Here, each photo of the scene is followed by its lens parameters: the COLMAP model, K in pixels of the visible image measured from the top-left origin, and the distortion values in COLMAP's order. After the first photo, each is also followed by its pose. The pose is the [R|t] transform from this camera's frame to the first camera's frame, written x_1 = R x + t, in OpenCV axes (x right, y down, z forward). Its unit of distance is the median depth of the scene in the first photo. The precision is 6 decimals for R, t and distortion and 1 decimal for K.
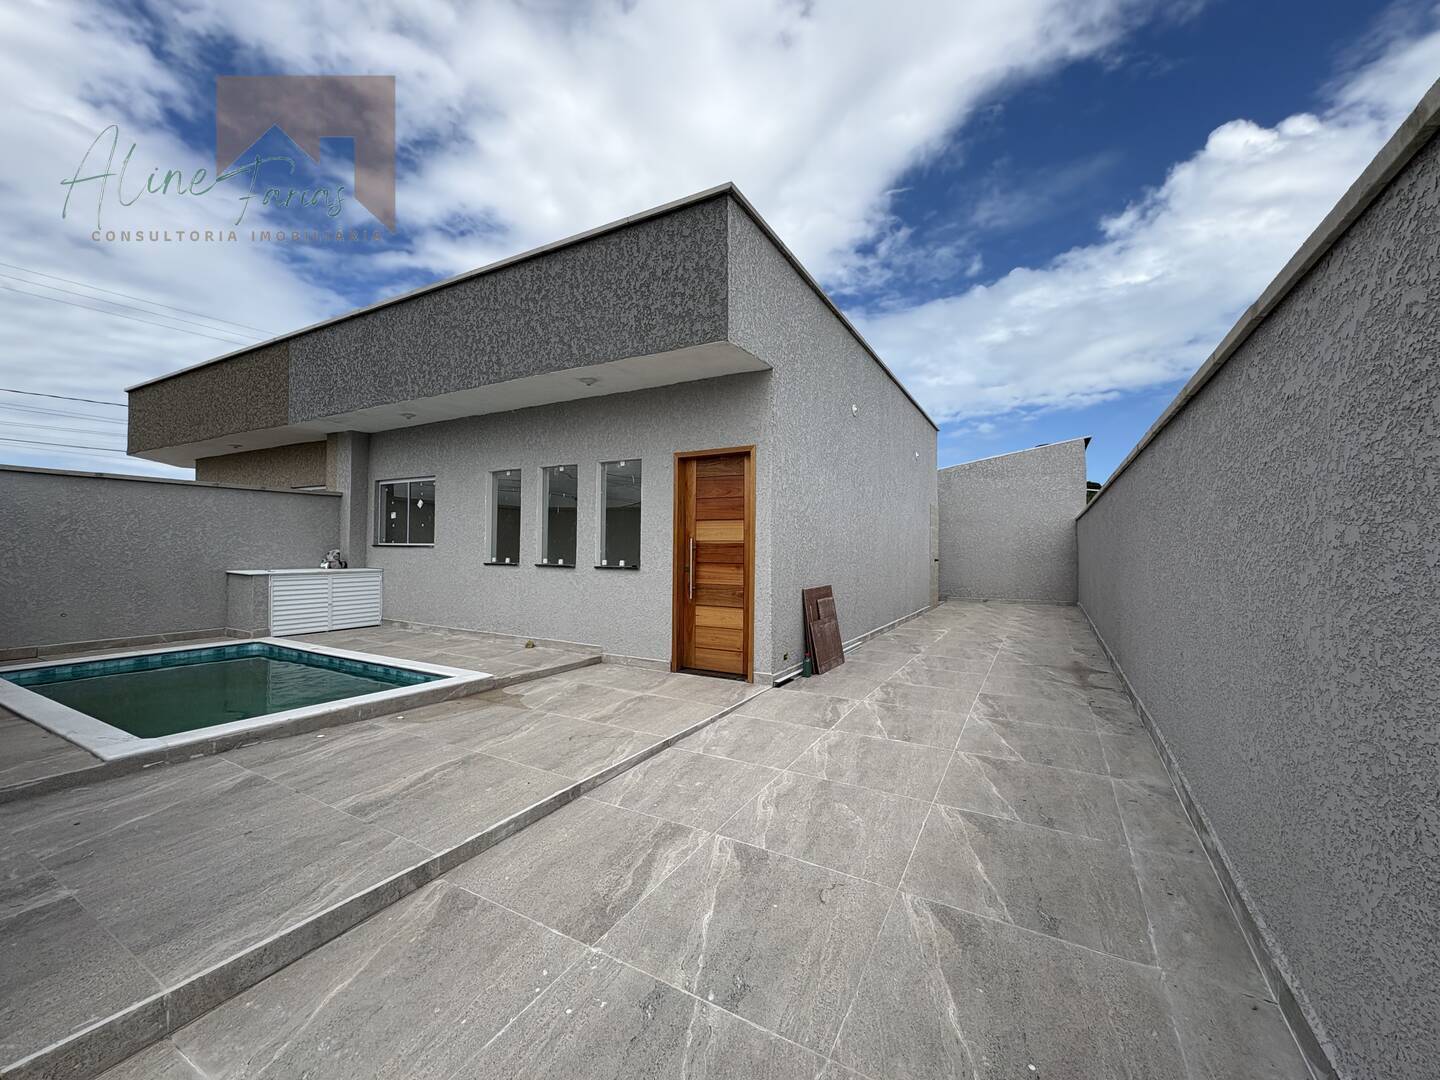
lens RADIAL K [[573.9, 0, 720.0], [0, 573.9, 540.0], [0, 0, 1]] dist [0.000291, 0.000011]
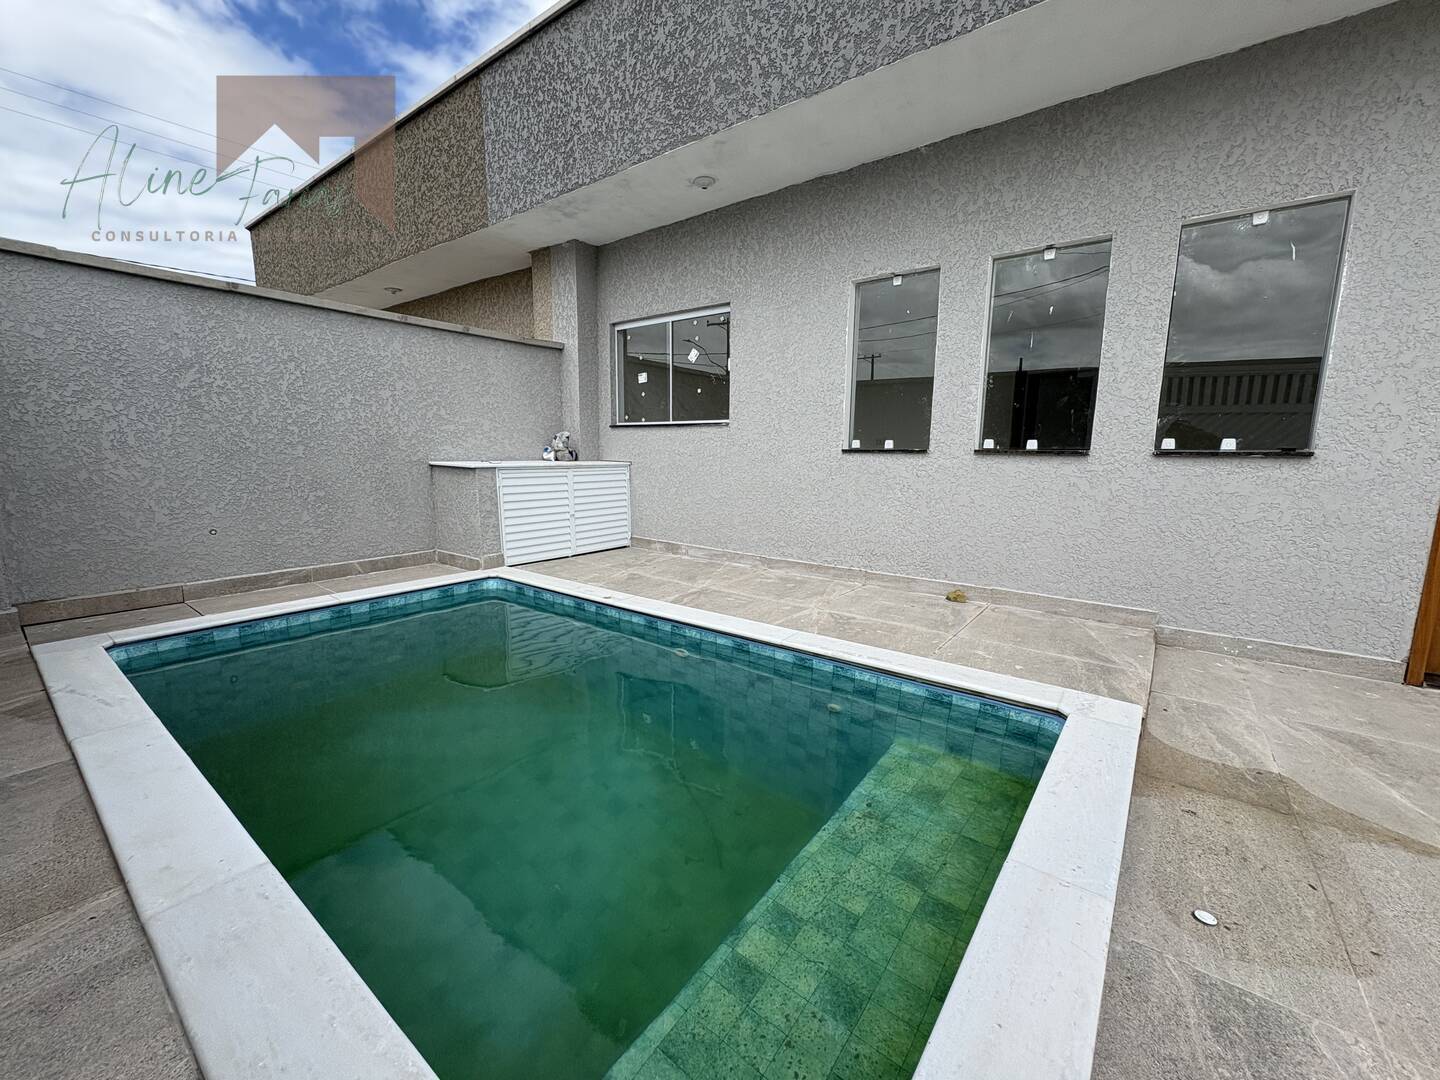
lens RADIAL K [[573.9, 0, 720.0], [0, 573.9, 540.0], [0, 0, 1]] dist [0.000291, 0.000011]
pose [[0.991052, 0.021015, -0.131812, -0.460653], [0.001131, 0.986170, 0.165731, 0.034562], [0.133472, -0.164397, 0.977322, 0.412415]]
